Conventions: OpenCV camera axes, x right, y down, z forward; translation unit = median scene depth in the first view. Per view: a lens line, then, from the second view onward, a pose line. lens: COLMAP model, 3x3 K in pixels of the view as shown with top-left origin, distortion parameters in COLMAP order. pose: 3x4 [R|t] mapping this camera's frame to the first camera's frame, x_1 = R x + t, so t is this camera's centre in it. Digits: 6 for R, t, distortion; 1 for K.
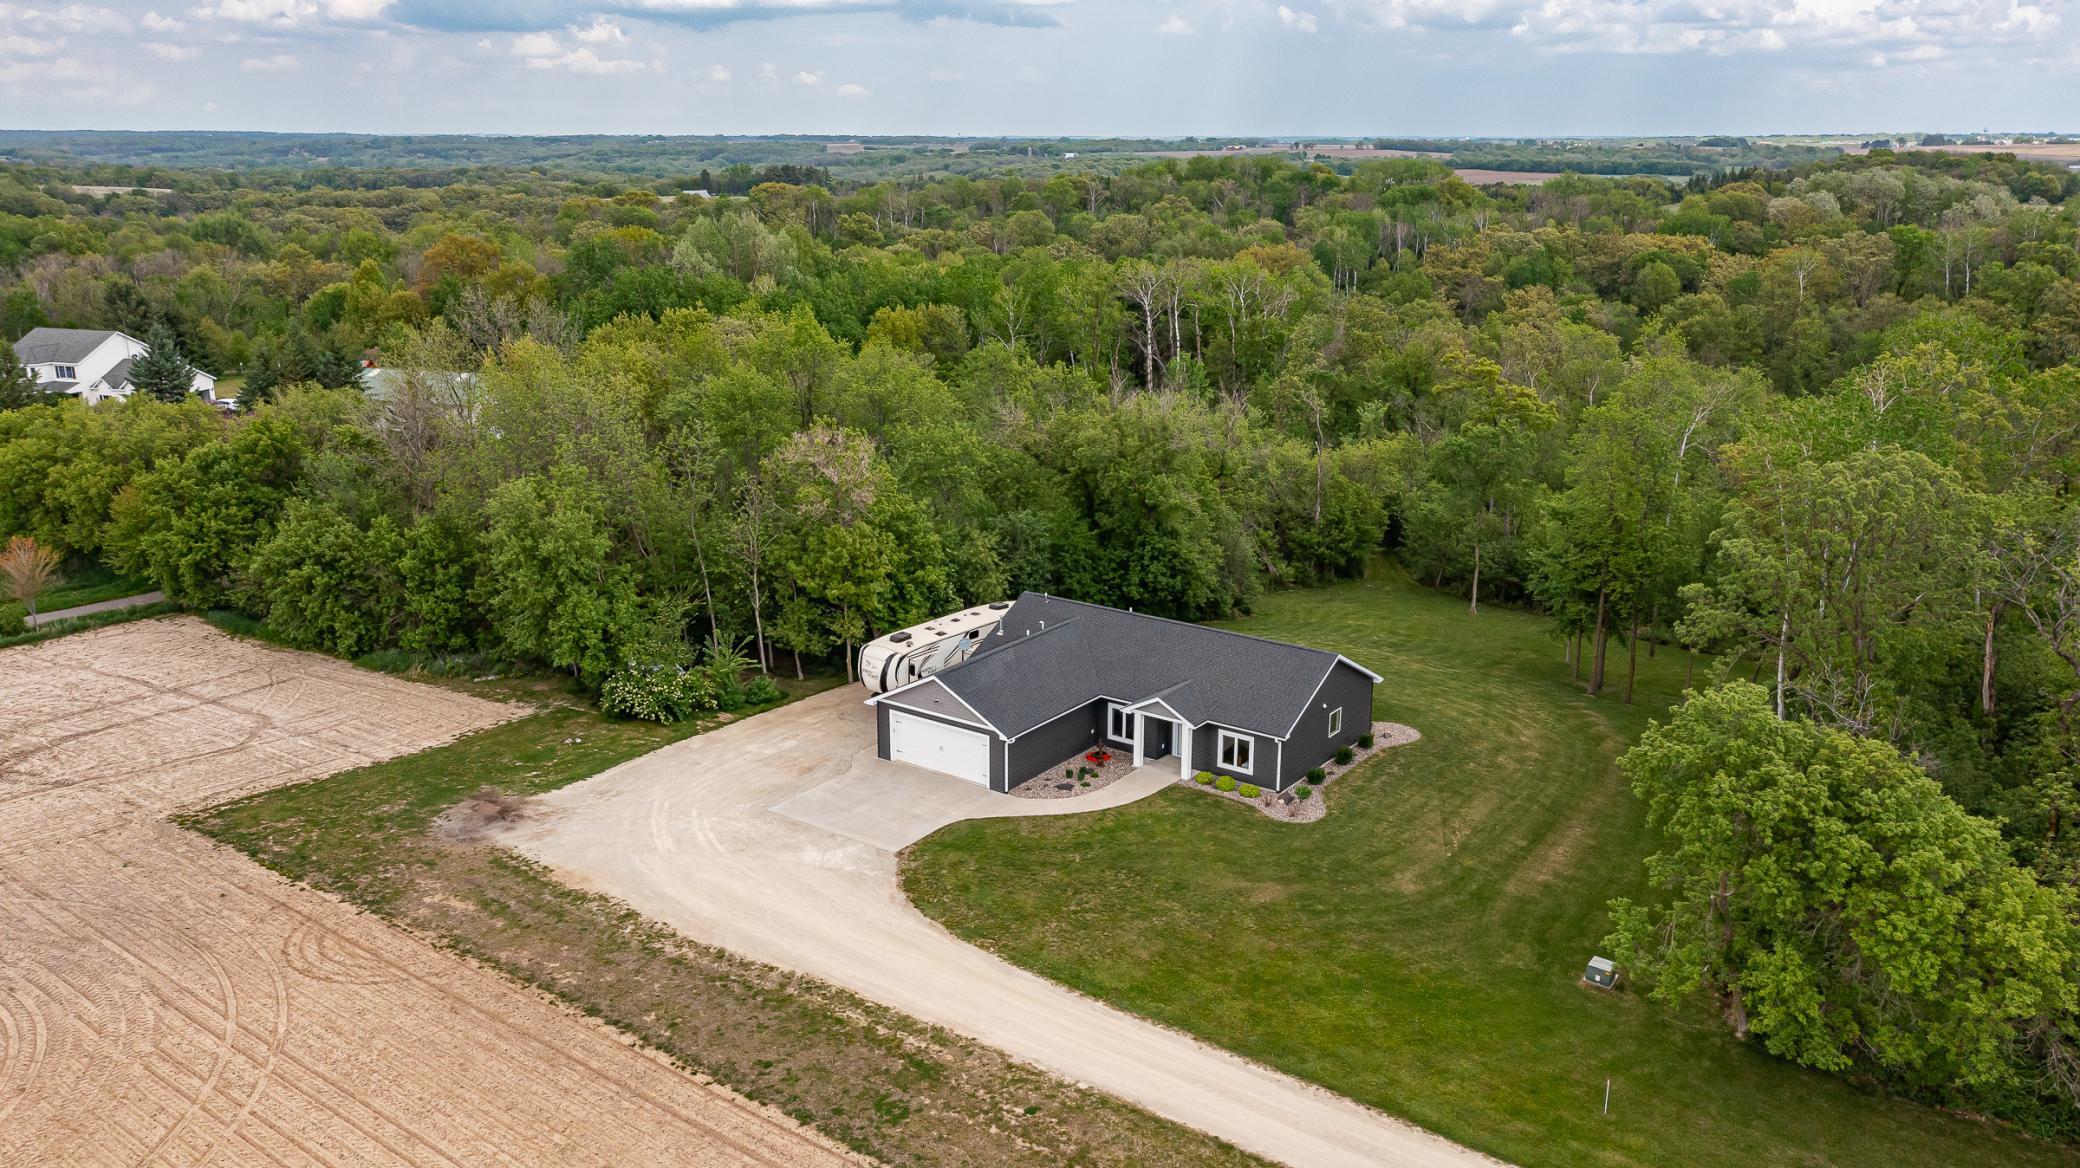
lens RADIAL K [[1633.0, 0, 1040.0], [0, 1633.0, 584.0], [0, 0, 1]] dist [0.014430, 0.013858]
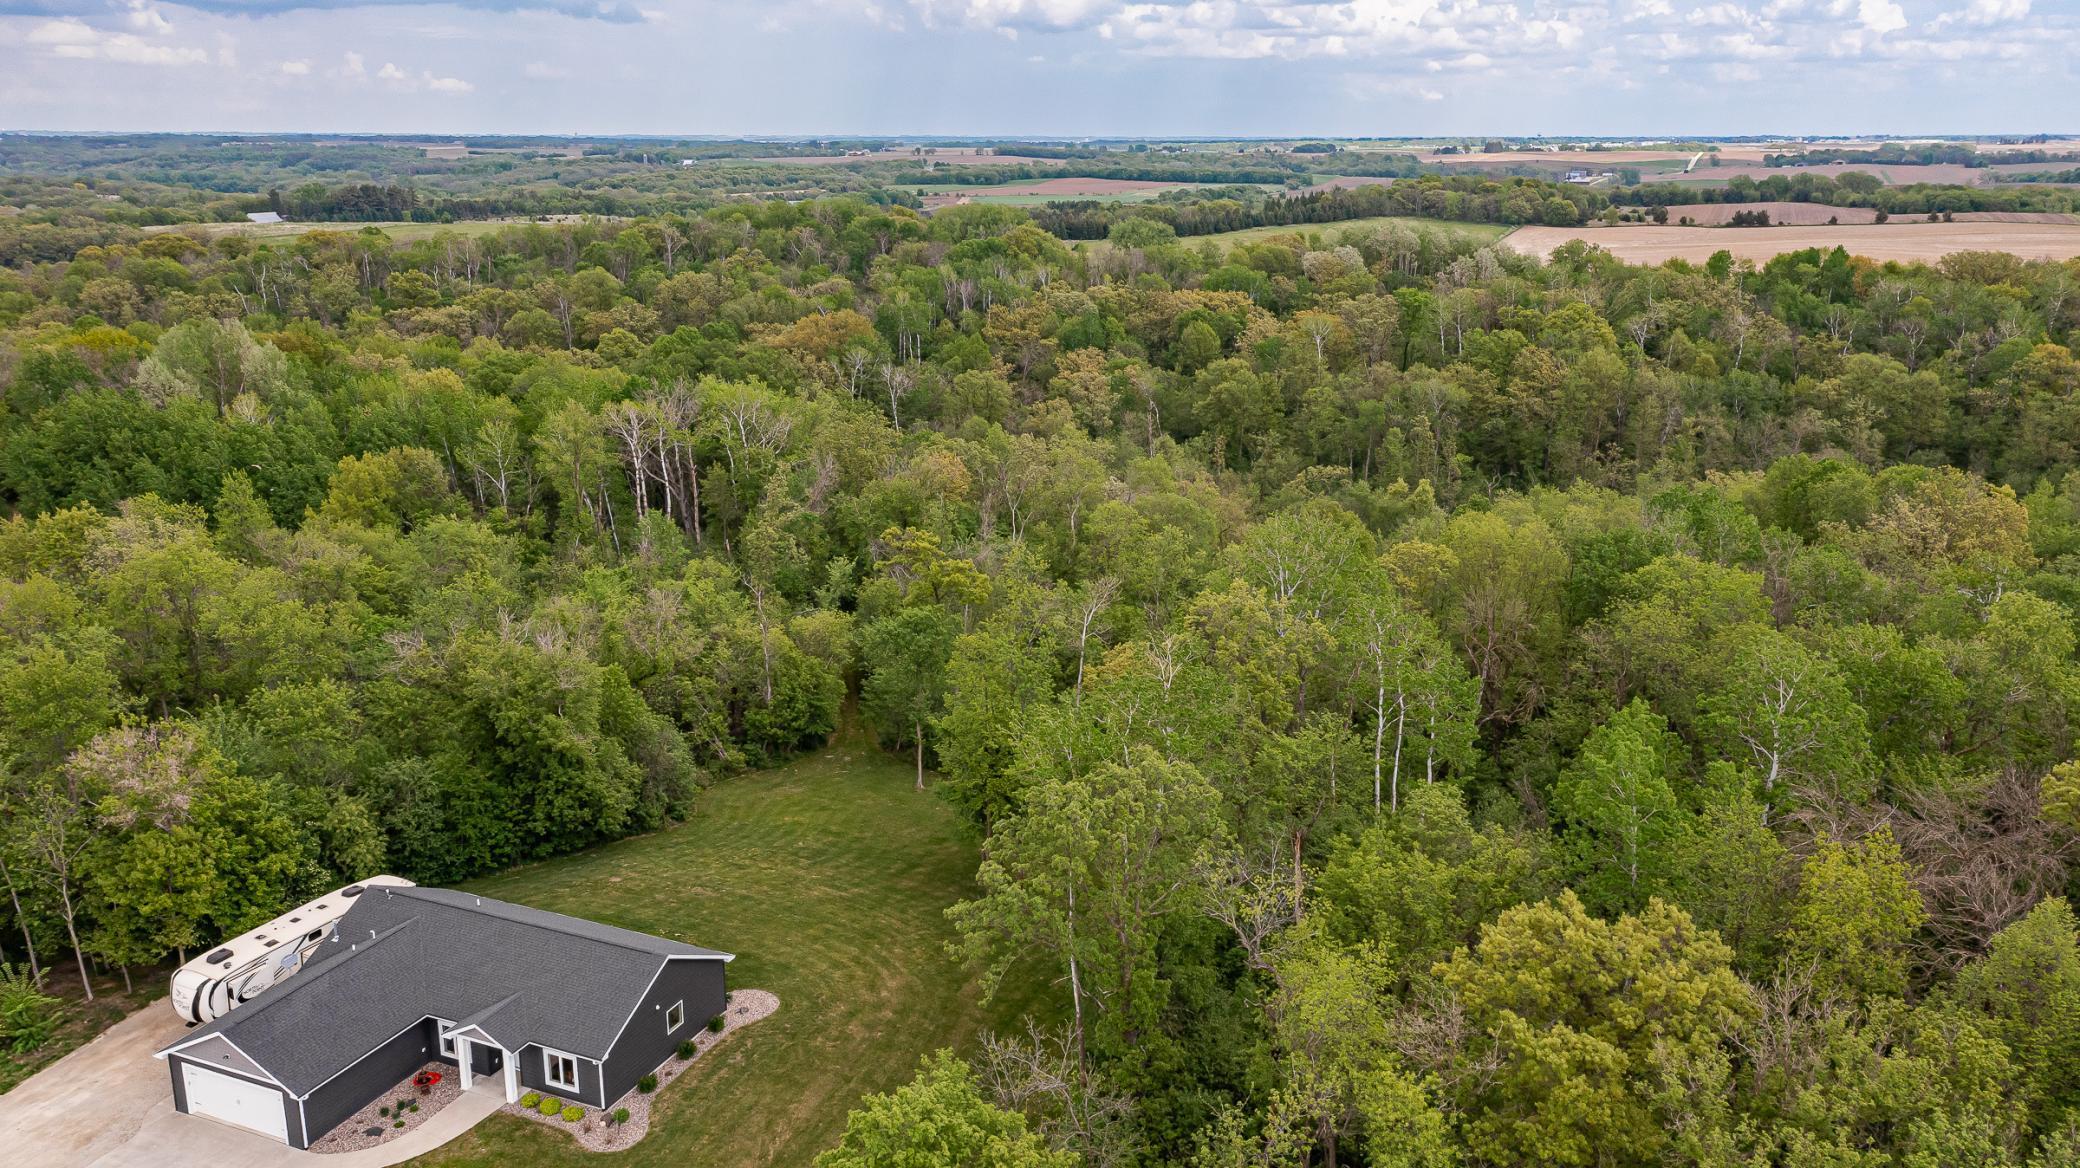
lens RADIAL K [[1633.0, 0, 1040.0], [0, 1633.0, 584.0], [0, 0, 1]] dist [0.014430, 0.013858]
pose [[0.976145, -0.056697, 0.209585, 0.142169], [0.056745, 0.998372, 0.005790, -0.120171], [-0.209572, 0.006241, 0.977773, -0.016445]]
